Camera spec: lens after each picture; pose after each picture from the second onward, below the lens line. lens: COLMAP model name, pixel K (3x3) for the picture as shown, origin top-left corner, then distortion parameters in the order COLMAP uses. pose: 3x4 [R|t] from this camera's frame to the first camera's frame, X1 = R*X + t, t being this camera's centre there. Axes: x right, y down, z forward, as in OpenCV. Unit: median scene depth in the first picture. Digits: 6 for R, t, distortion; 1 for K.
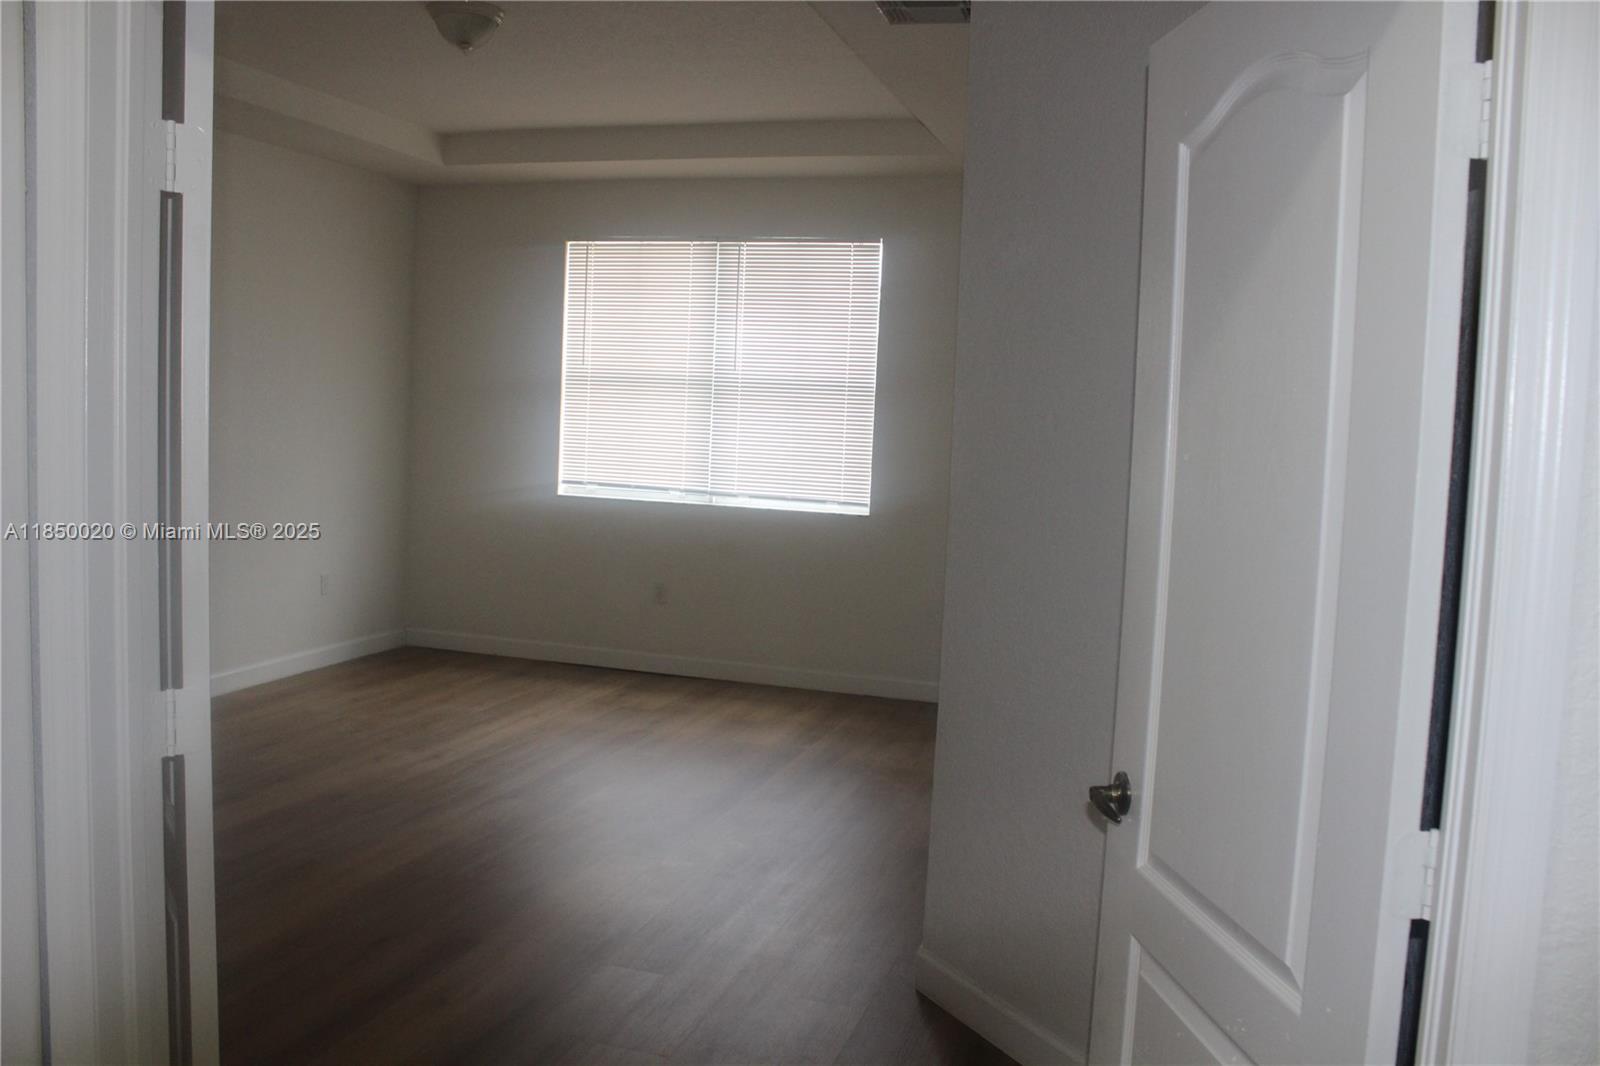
lens RADIAL K [[1281.7, 0, 800.0], [0, 1281.7, 533.0], [0, 0, 1]] dist [-0.166550, 0.084794]
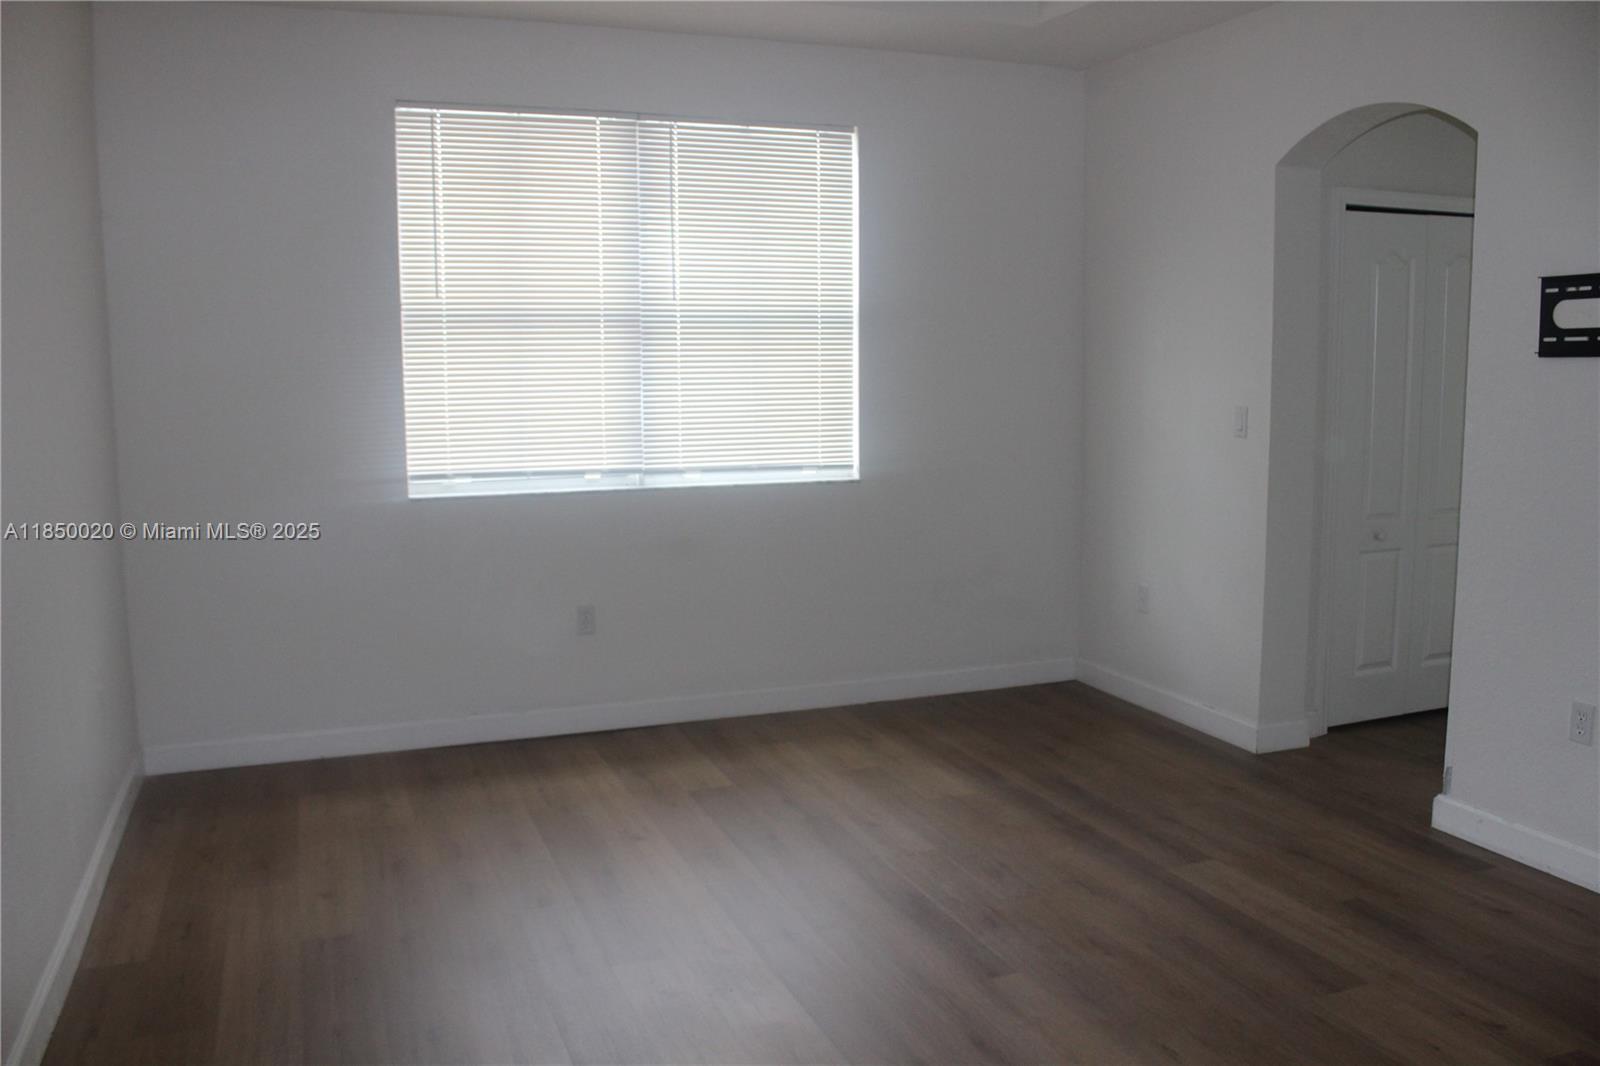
lens RADIAL K [[1281.7, 0, 800.0], [0, 1281.7, 533.0], [0, 0, 1]] dist [-0.166550, 0.084794]
pose [[0.789703, -0.126234, 0.600362, -0.439970], [0.099407, 0.991999, 0.077823, -0.044596], [-0.605382, -0.001777, 0.795933, 0.379182]]
